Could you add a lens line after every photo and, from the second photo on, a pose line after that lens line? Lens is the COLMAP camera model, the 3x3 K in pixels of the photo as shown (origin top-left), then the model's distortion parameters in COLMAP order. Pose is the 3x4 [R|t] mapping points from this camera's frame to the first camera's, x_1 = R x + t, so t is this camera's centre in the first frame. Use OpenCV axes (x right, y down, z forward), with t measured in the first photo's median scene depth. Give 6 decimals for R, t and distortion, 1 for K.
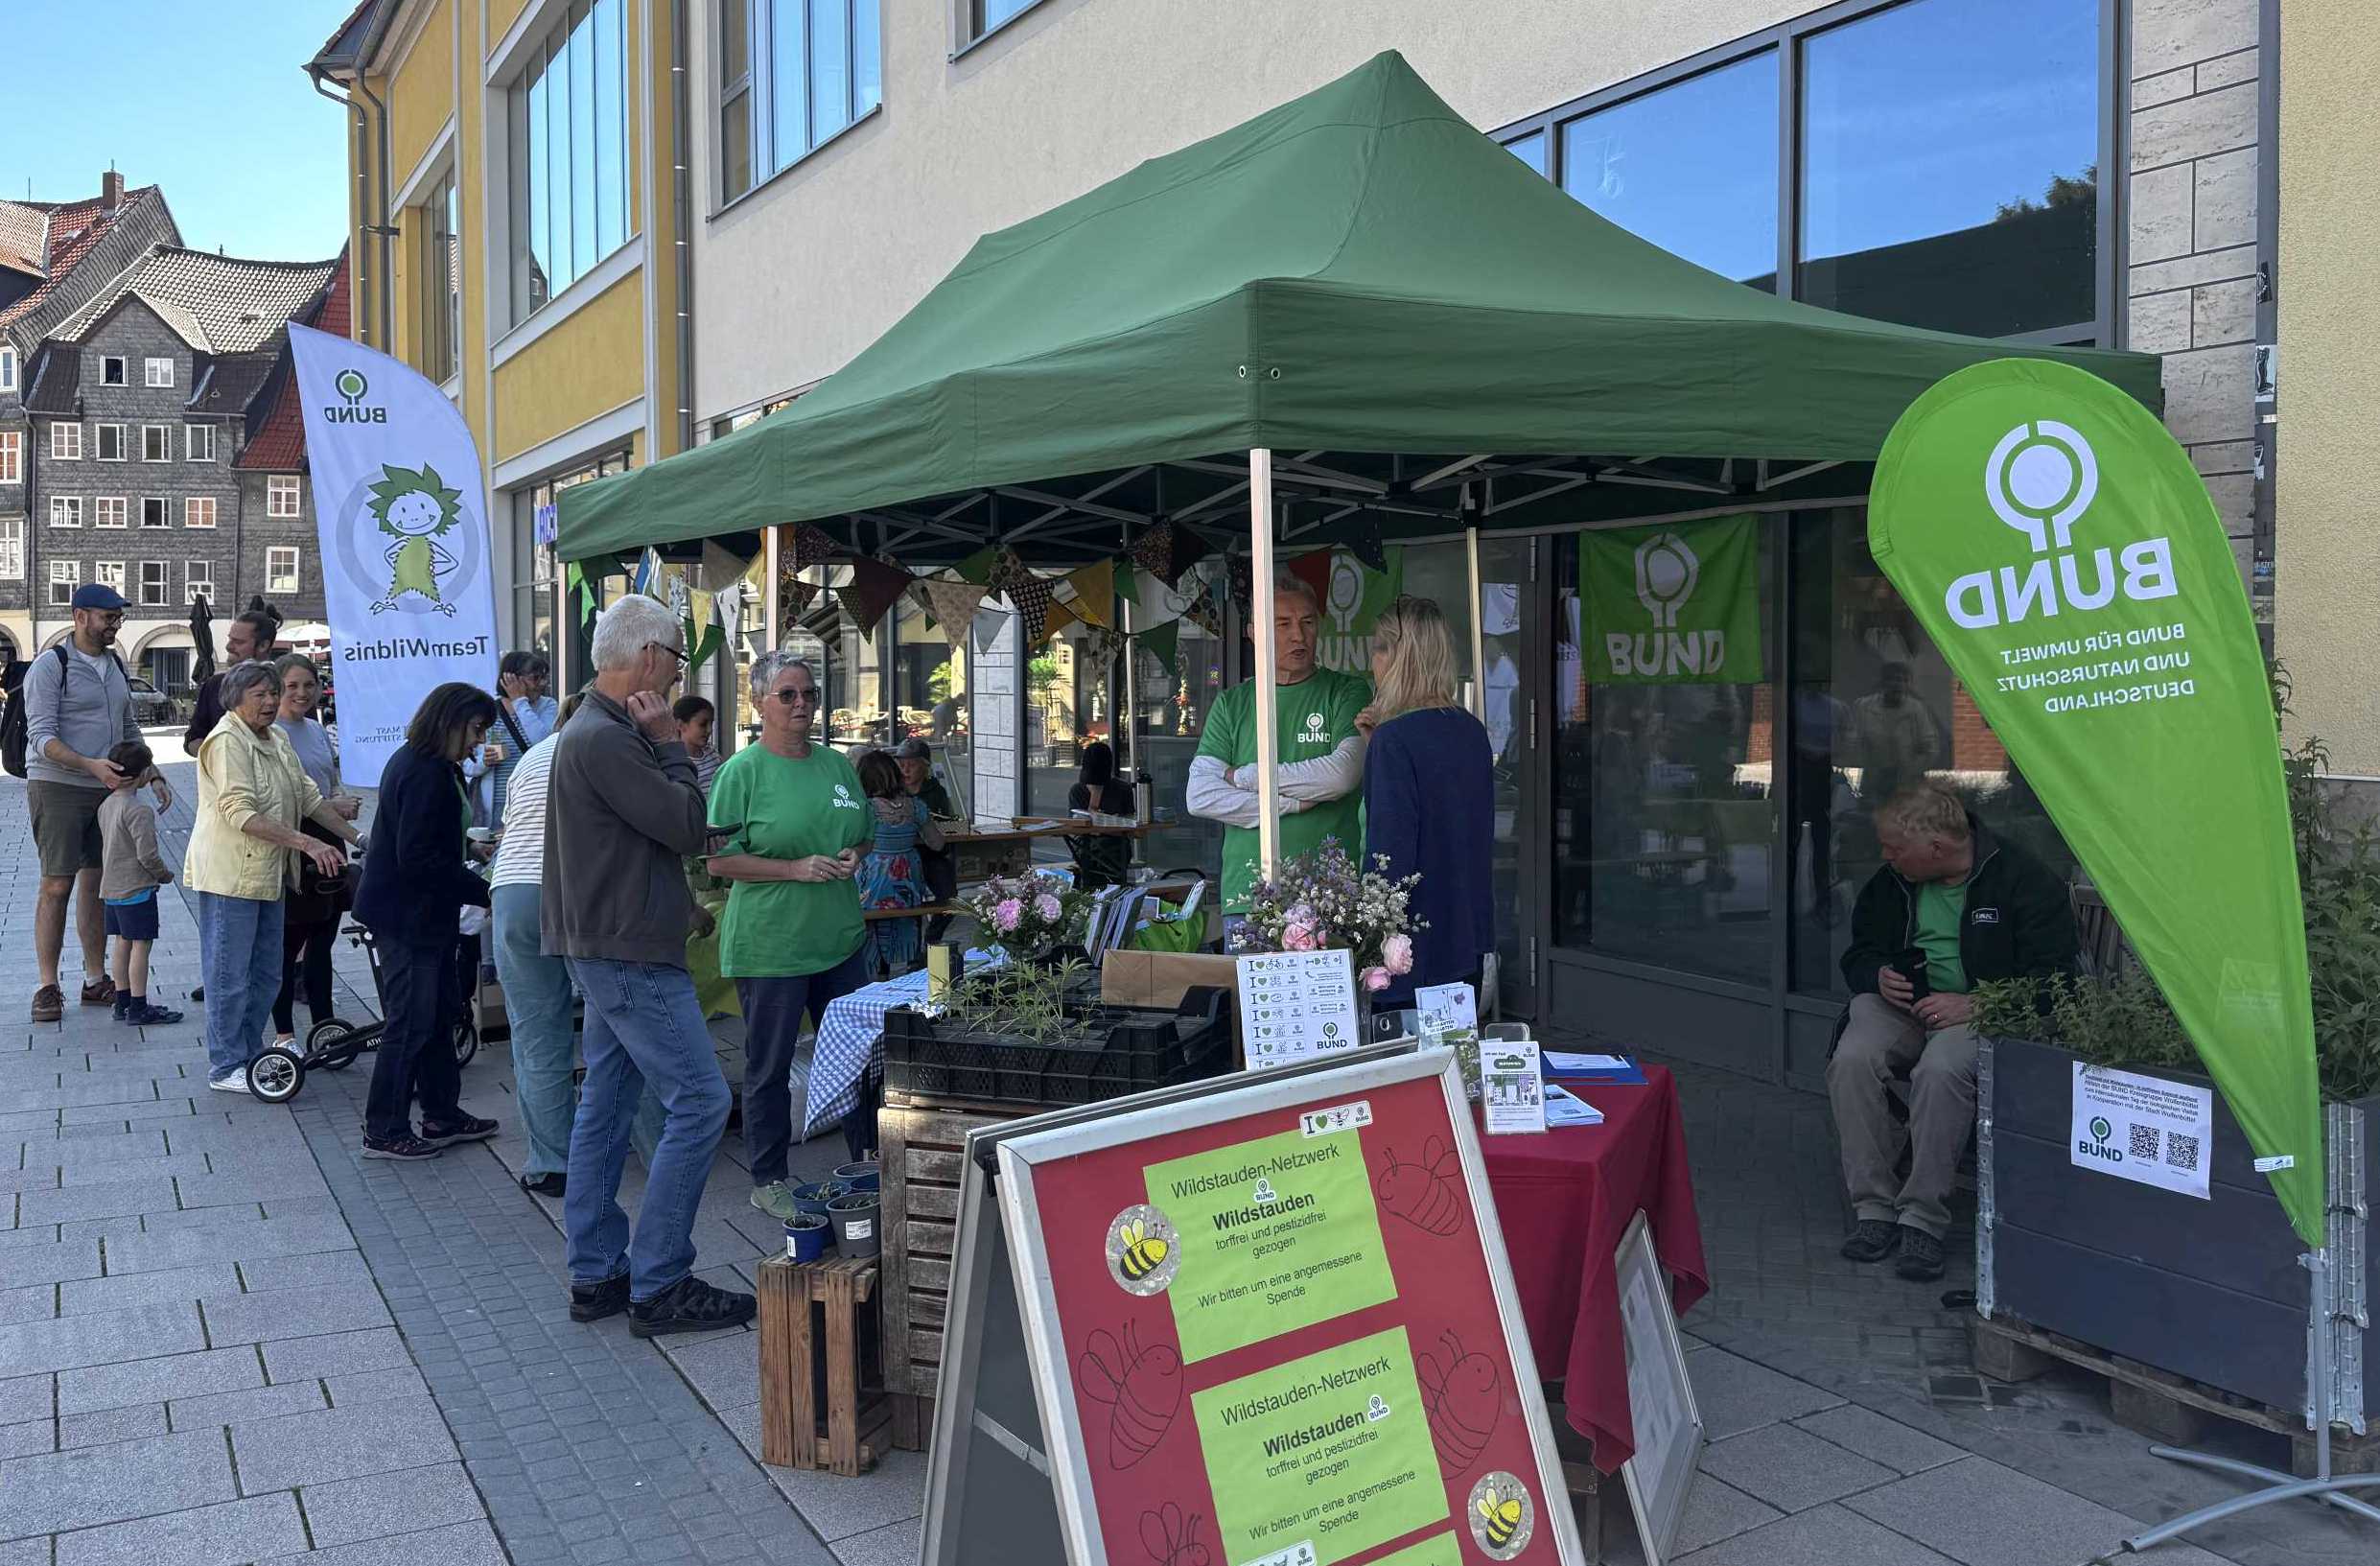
lens RADIAL K [[1882.0, 0, 1194.1], [0, 1882.0, 710.1], [0, 0, 1]] dist [0.129179, -0.183286]
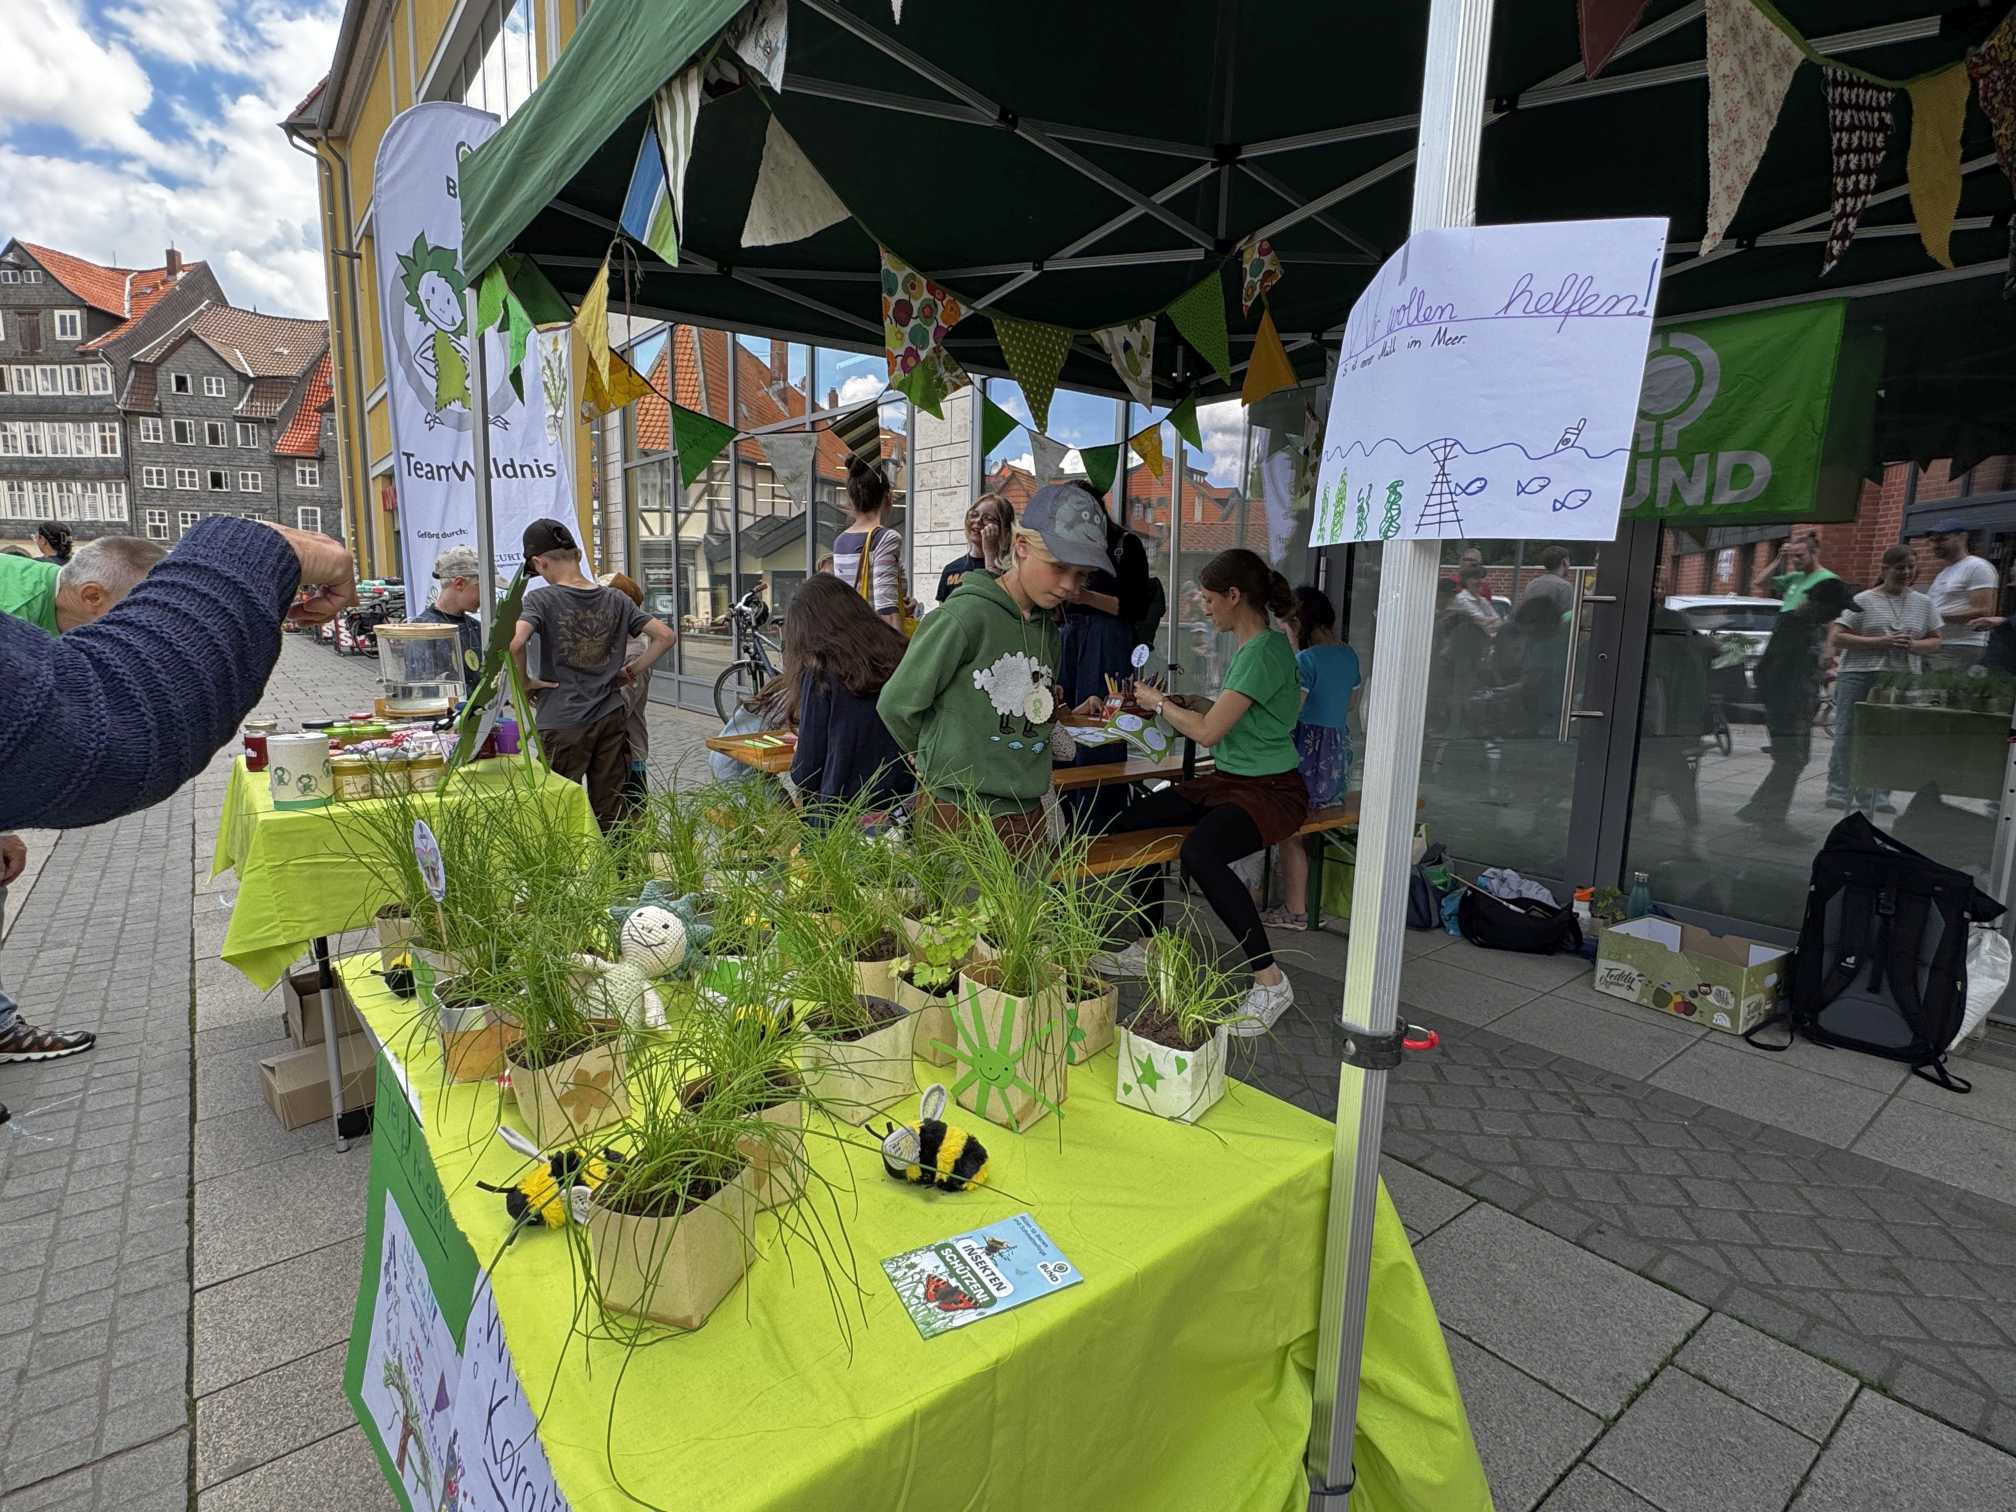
lens RADIAL K [[1002.0, 0, 1008.0], [0, 1002.0, 756.0], [0, 0, 1]] dist [-0.001770, -0.000937]
pose [[0.989265, 0.003169, 0.146095, -0.254215], [-0.021330, 0.992189, 0.122910, 0.041073], [-0.144564, -0.124707, 0.981606, 0.801511]]
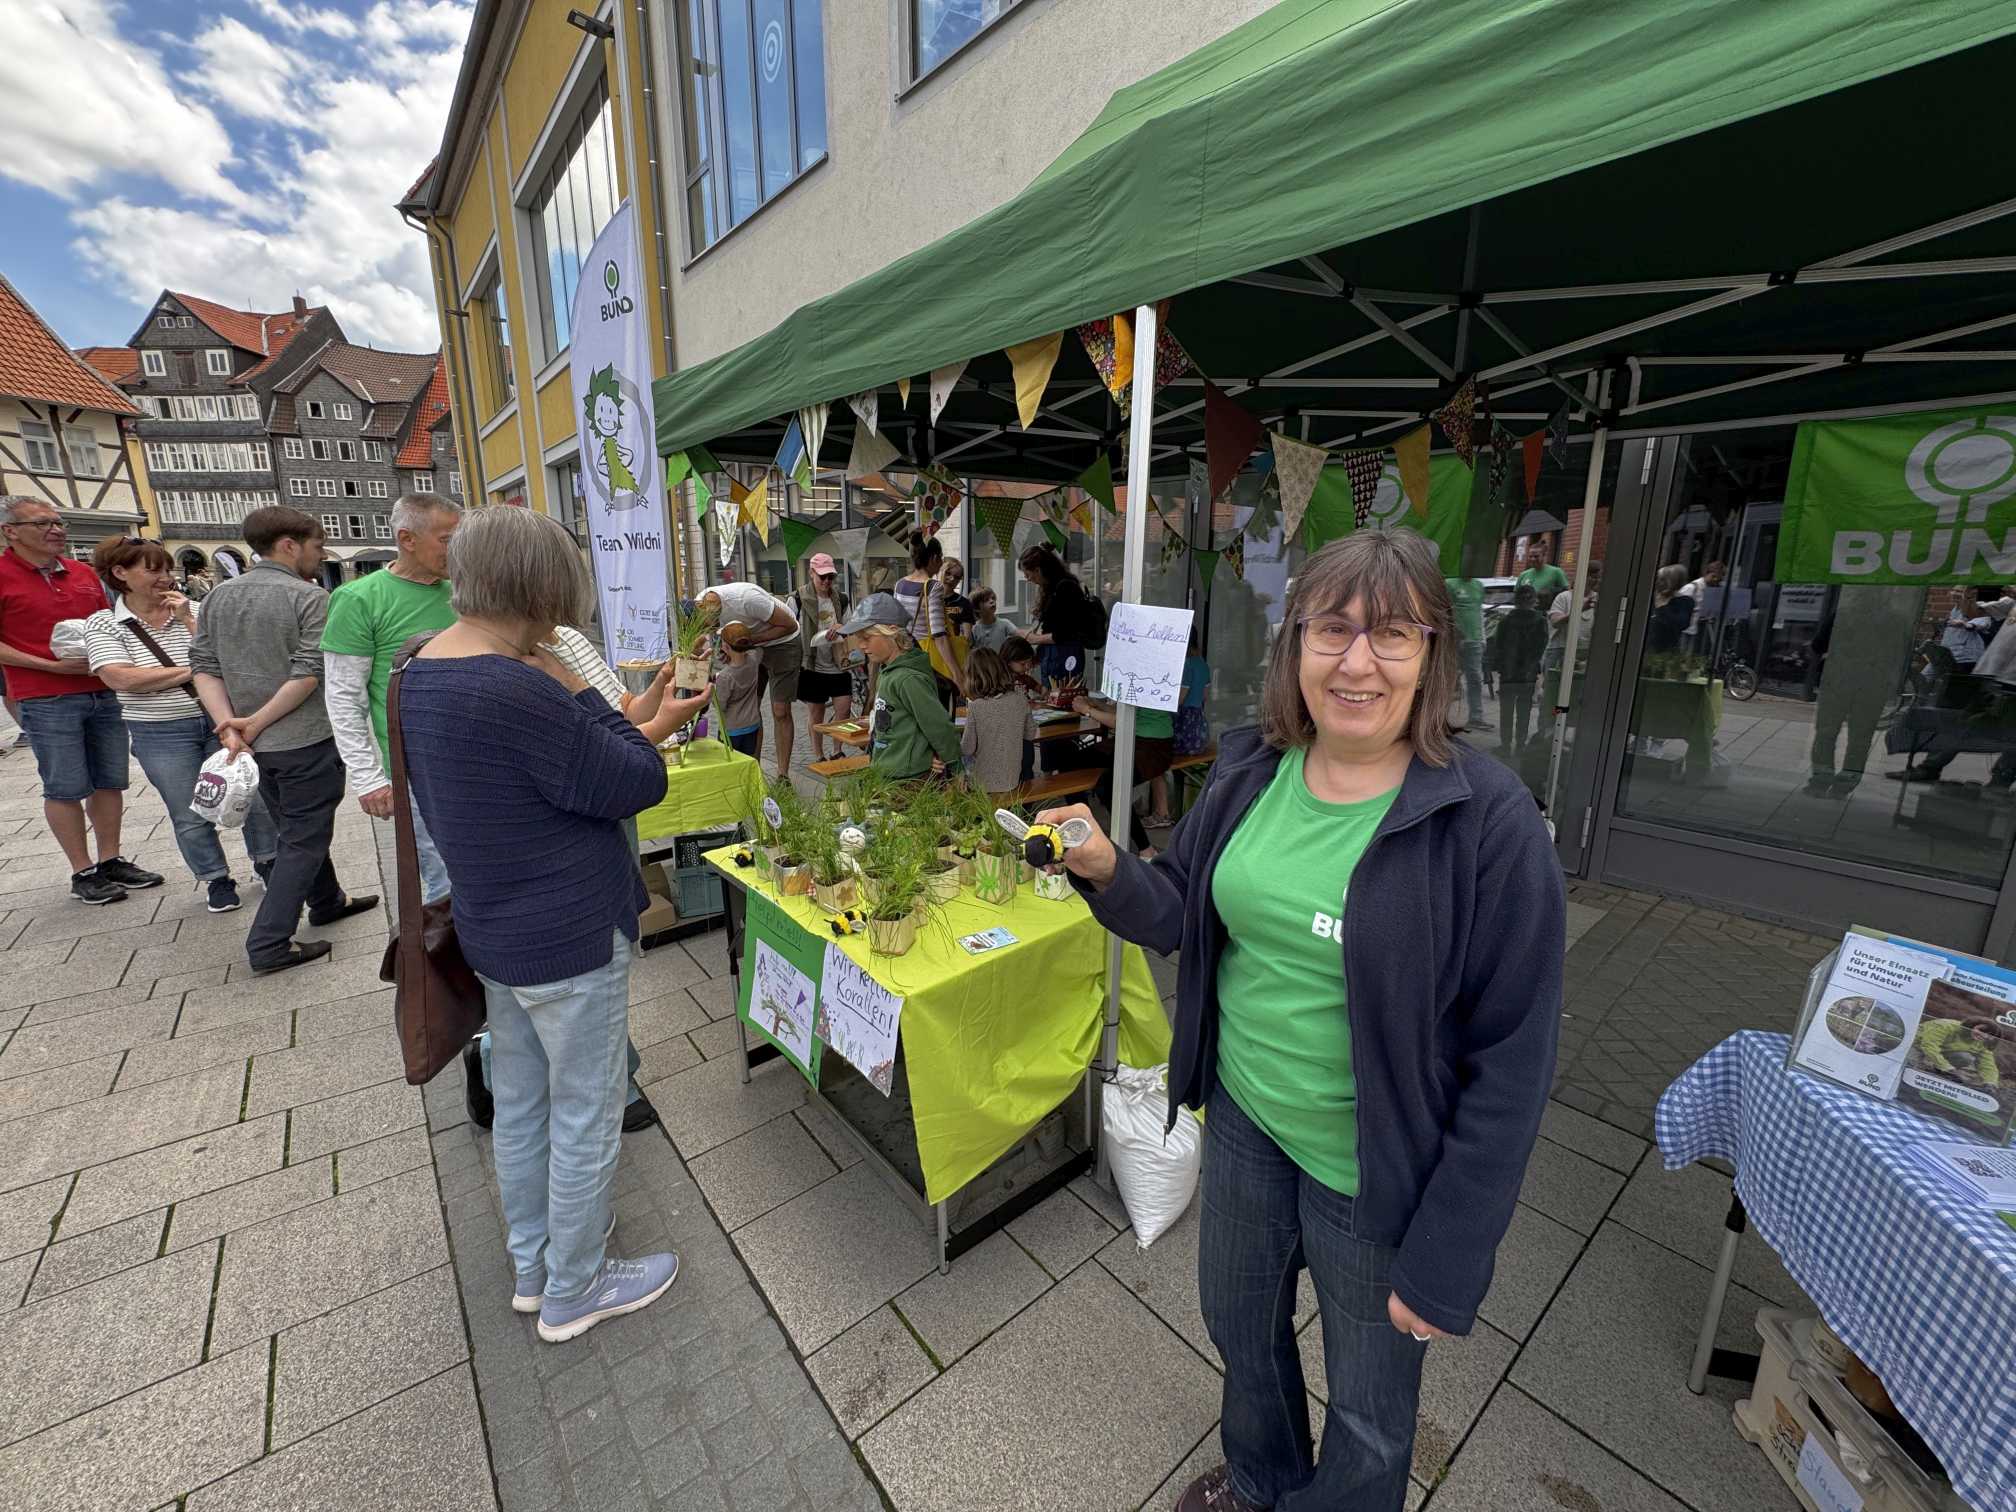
lens RADIAL K [[788.6, 0, 1008.0], [0, 788.6, 756.0], [0, 0, 1]] dist [0.000113, -0.003241]
pose [[0.985561, -0.030451, 0.166560, -0.276941], [-0.003573, 0.979736, 0.200260, -0.005978], [-0.169283, -0.197963, 0.965481, 0.653591]]
